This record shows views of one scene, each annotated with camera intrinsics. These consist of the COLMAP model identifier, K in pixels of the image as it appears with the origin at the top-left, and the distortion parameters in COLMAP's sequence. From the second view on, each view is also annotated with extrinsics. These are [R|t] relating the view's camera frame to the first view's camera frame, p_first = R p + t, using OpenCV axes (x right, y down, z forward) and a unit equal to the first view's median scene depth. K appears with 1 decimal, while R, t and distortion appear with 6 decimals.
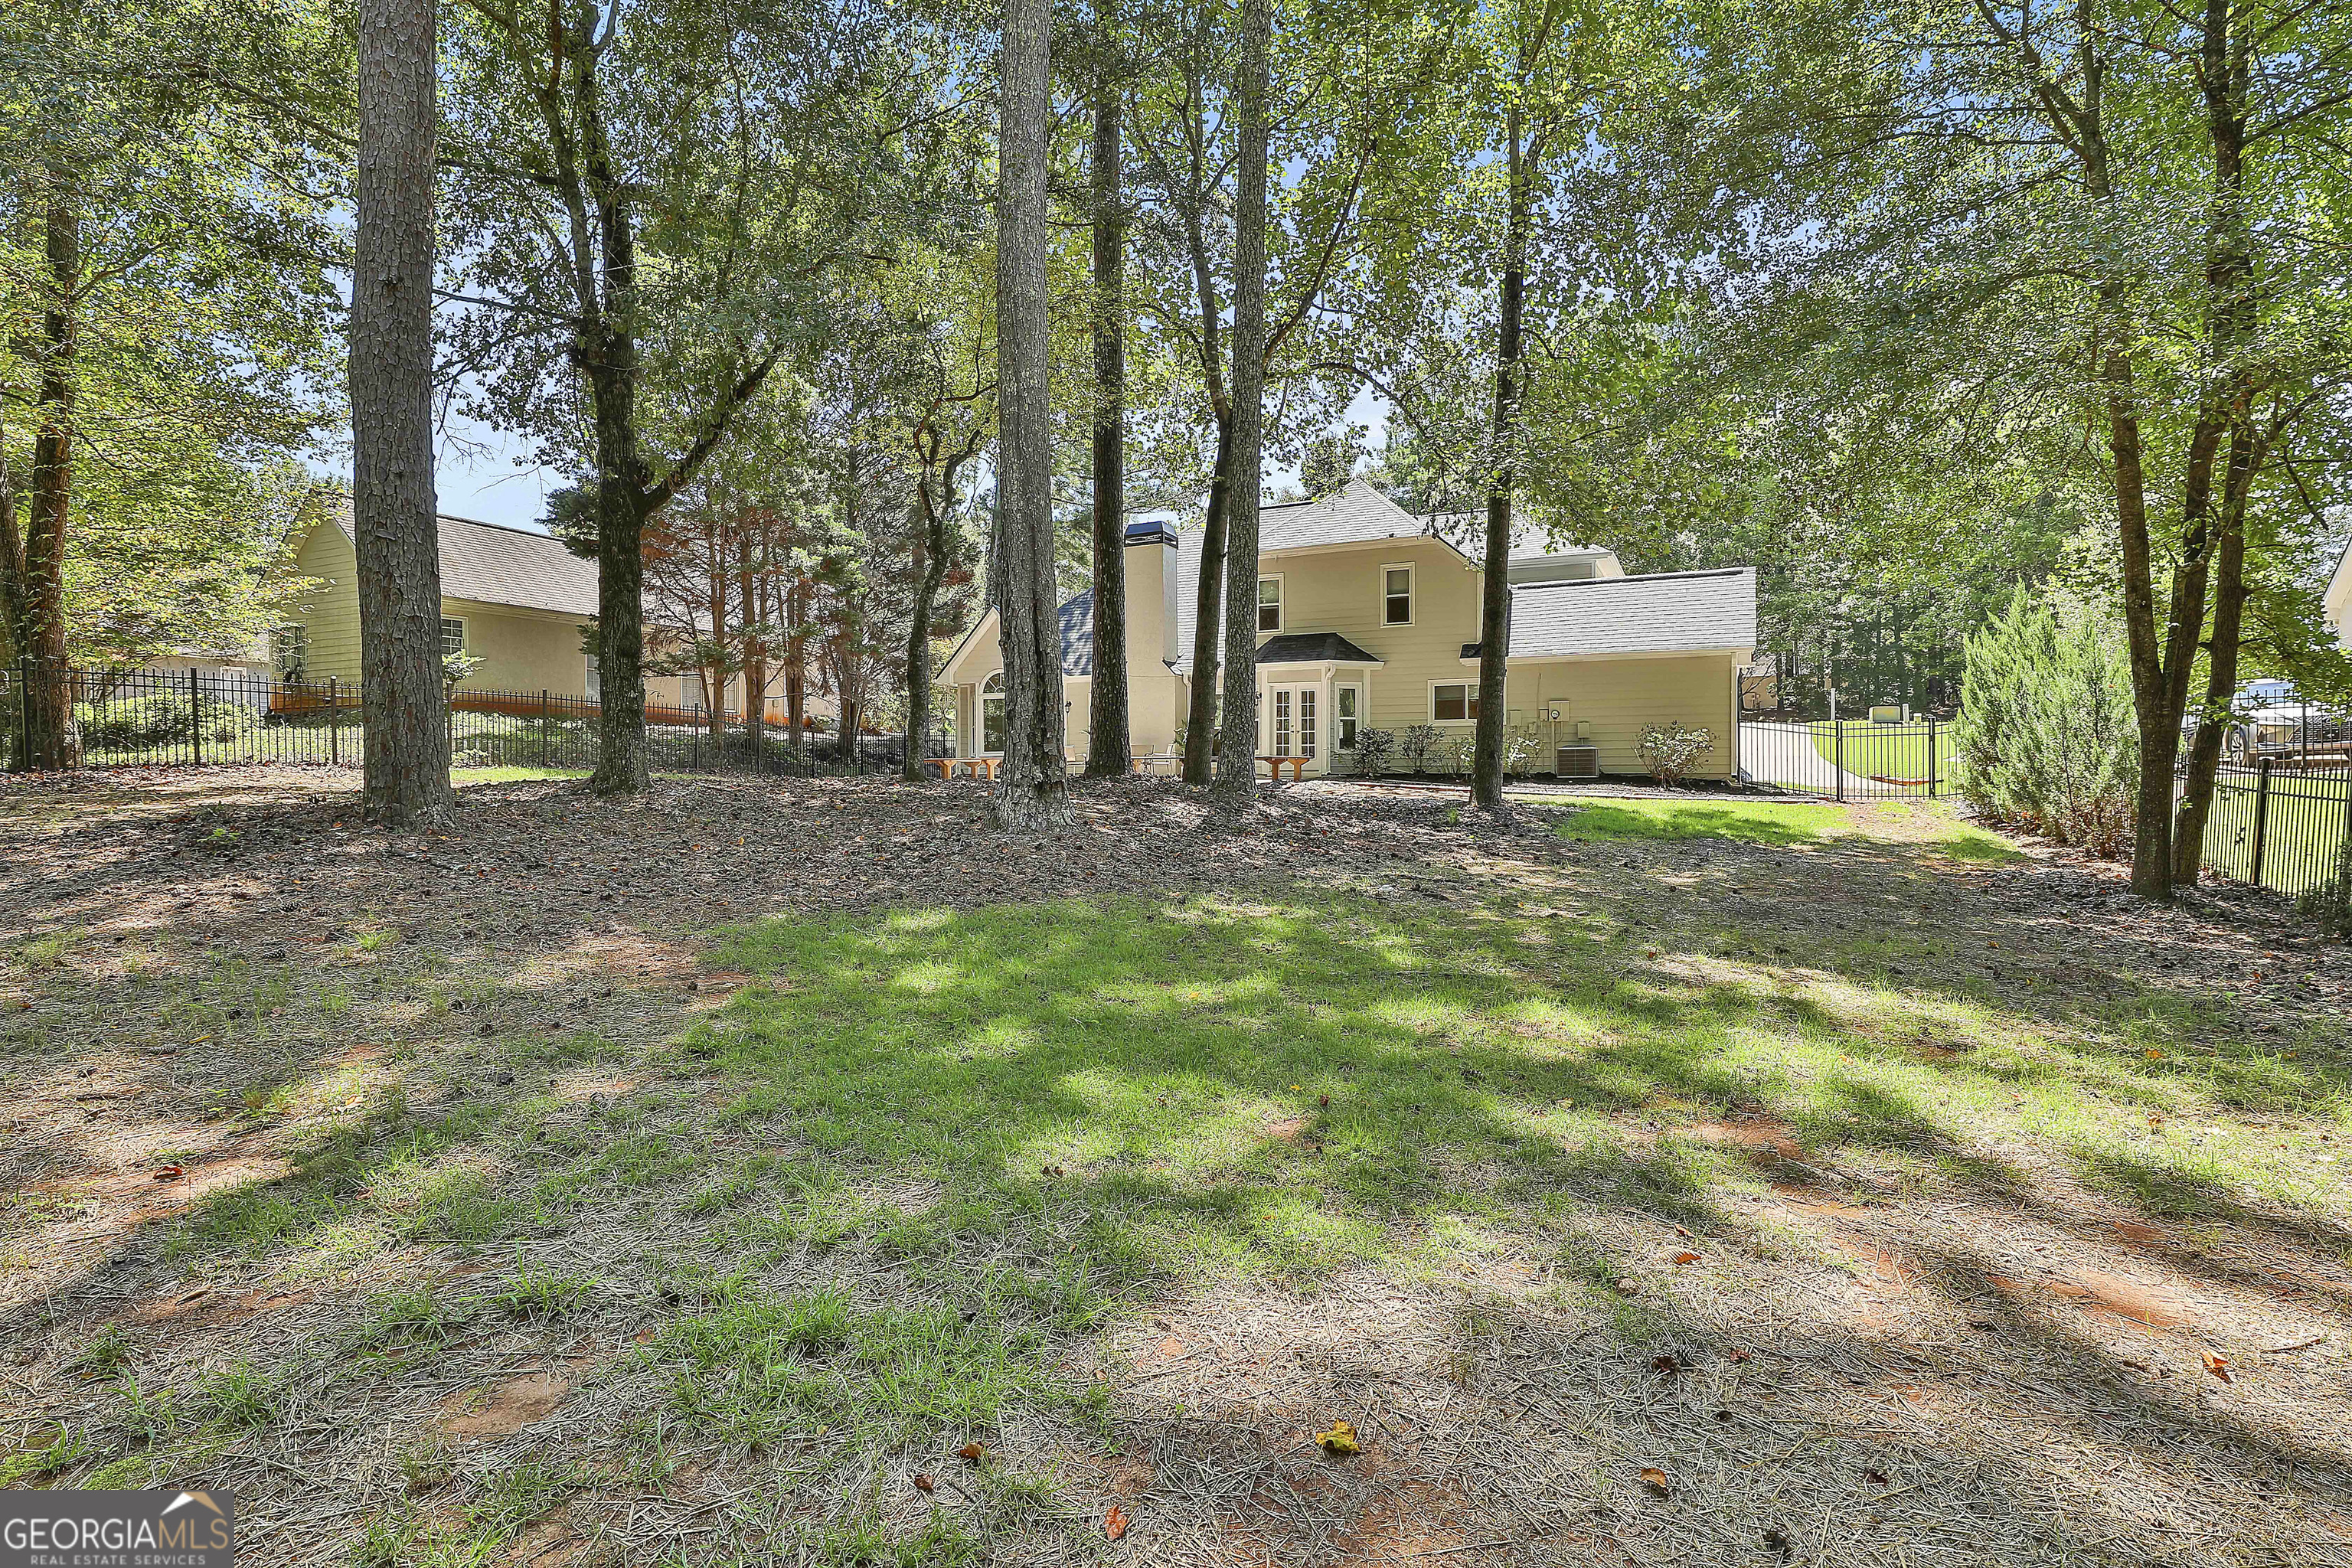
lens RADIAL K [[1130.7, 0, 1179.8], [0, 1130.7, 780.0], [0, 0, 1]] dist [-0.002649, 0.000626]
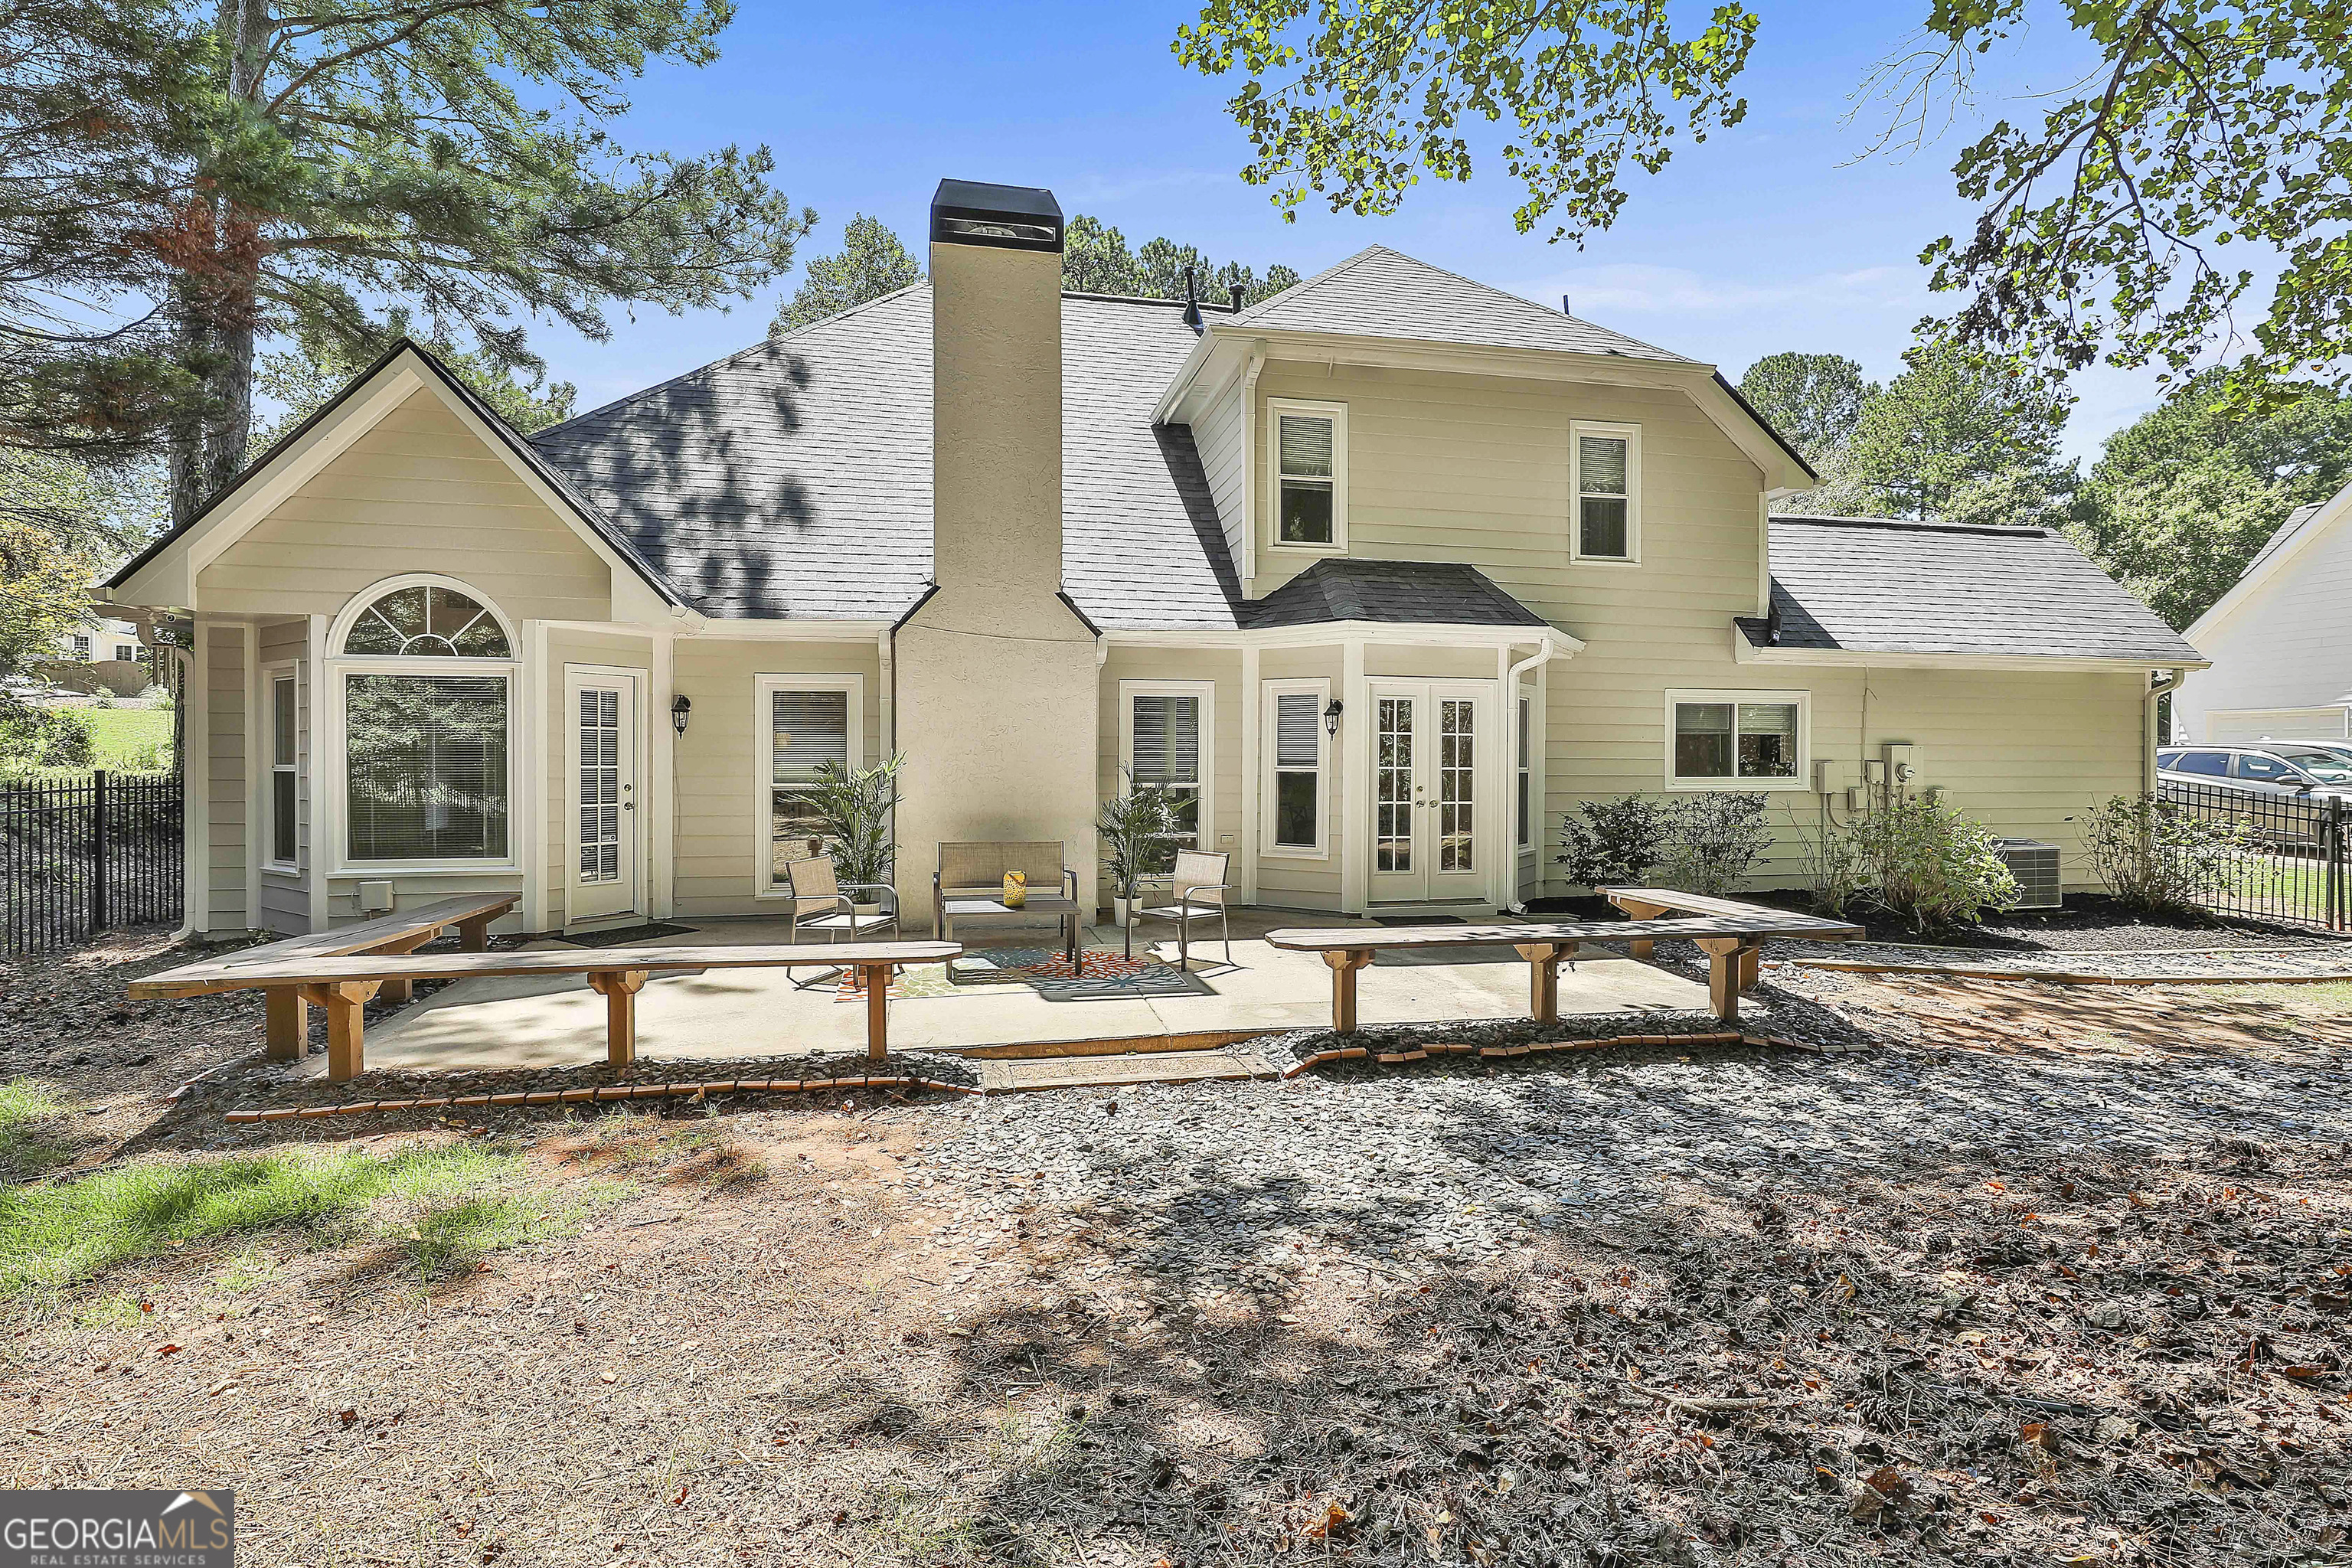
lens RADIAL K [[1130.7, 0, 1179.8], [0, 1130.7, 780.0], [0, 0, 1]] dist [-0.002649, 0.000626]
pose [[0.795431, 0.007301, 0.606001, -0.205200], [0.007950, 0.999716, -0.022480, -0.042629], [-0.605992, 0.022699, 0.795147, 0.741264]]
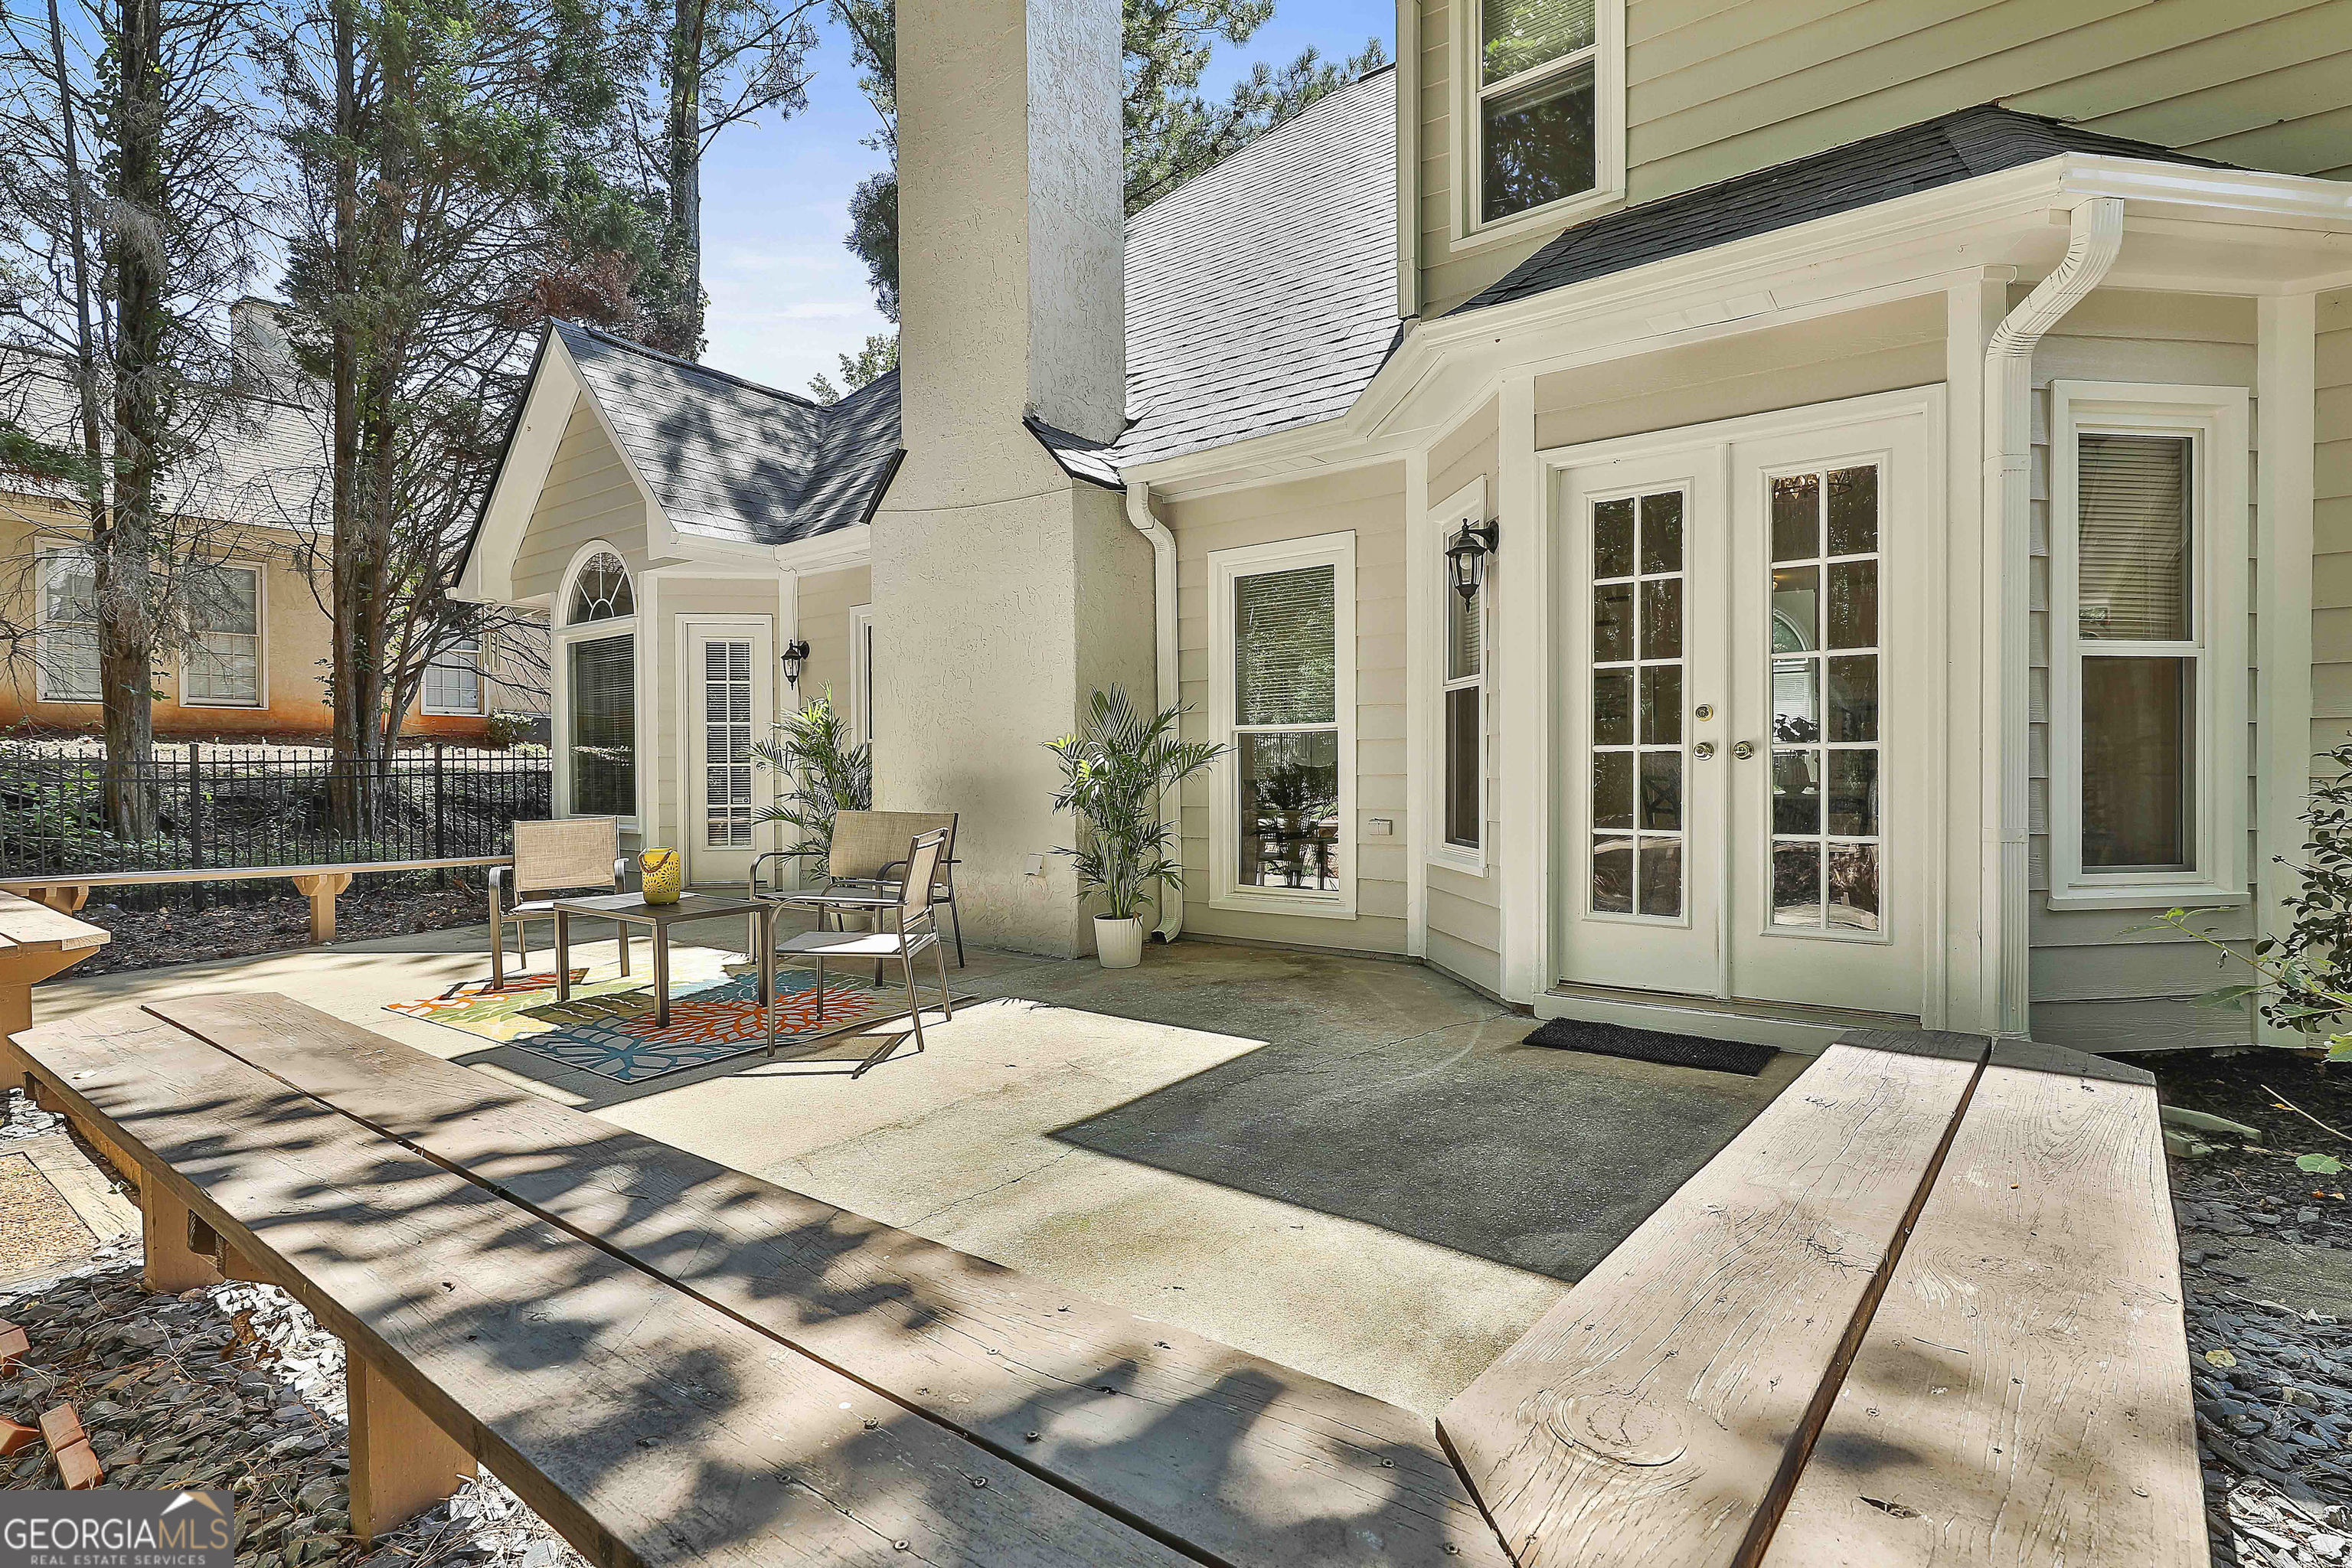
lens RADIAL K [[1130.7, 0, 1179.8], [0, 1130.7, 780.0], [0, 0, 1]] dist [-0.002649, 0.000626]
pose [[0.980726, 0.006128, -0.195292, 0.059699], [-0.010373, 0.999732, -0.020720, -0.034421], [0.195113, 0.022346, 0.980526, 0.837471]]
